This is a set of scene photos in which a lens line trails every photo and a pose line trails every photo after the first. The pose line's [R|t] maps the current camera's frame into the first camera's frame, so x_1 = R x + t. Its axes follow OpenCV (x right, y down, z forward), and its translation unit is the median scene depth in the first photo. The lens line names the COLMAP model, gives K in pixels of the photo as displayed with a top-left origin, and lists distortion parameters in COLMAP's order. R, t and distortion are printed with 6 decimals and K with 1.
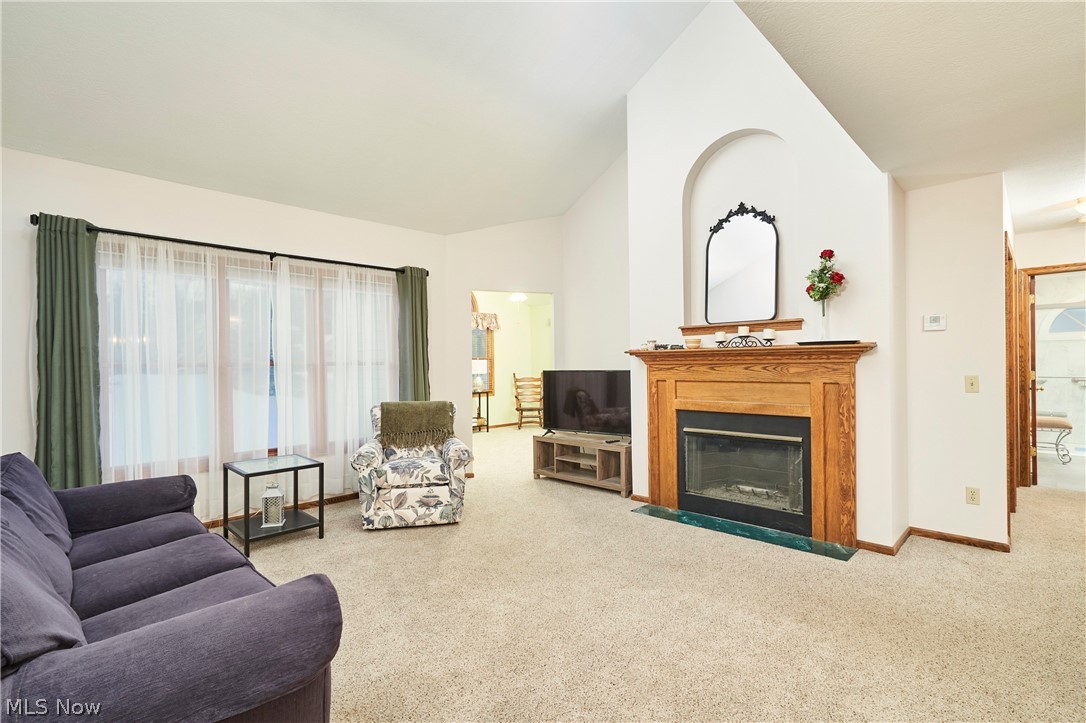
lens RADIAL K [[499.2, 0, 543.8], [0, 499.2, 363.7], [0, 0, 1]] dist [-0.001238, 0.000017]
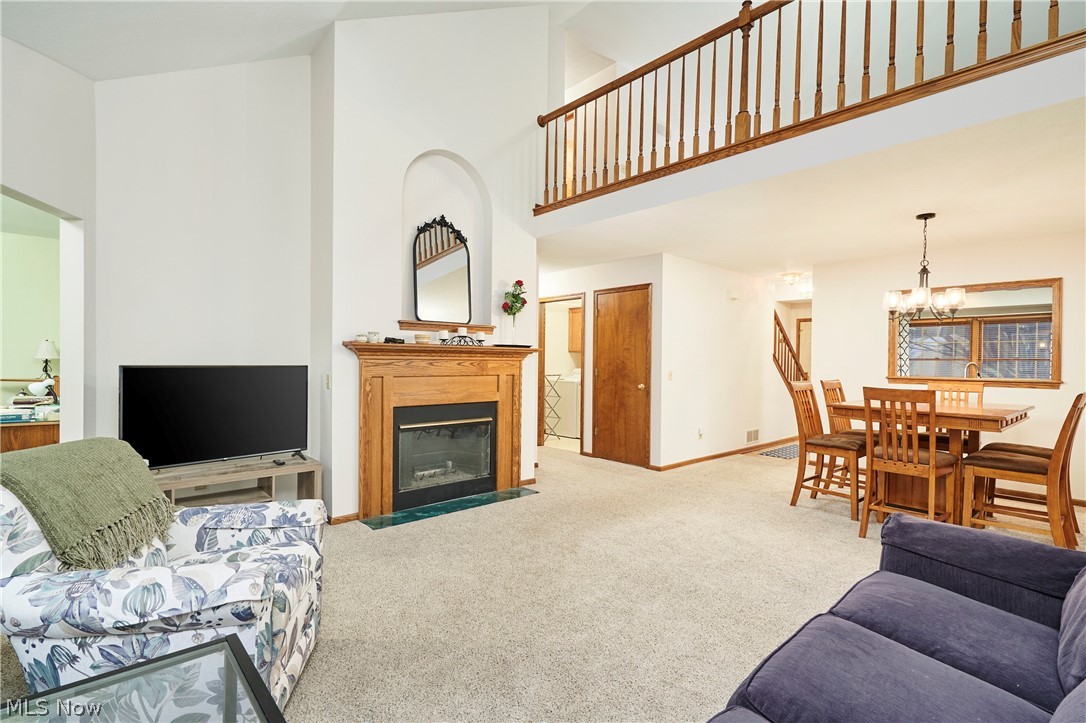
lens RADIAL K [[499.2, 0, 545.2], [0, 499.2, 362.3], [0, 0, 1]] dist [-0.001238, 0.000017]
pose [[0.072226, 0.005337, 0.997374, -0.773565], [-0.012917, 0.999907, -0.004415, 0.008754], [-0.997305, -0.012564, 0.072288, 0.761448]]
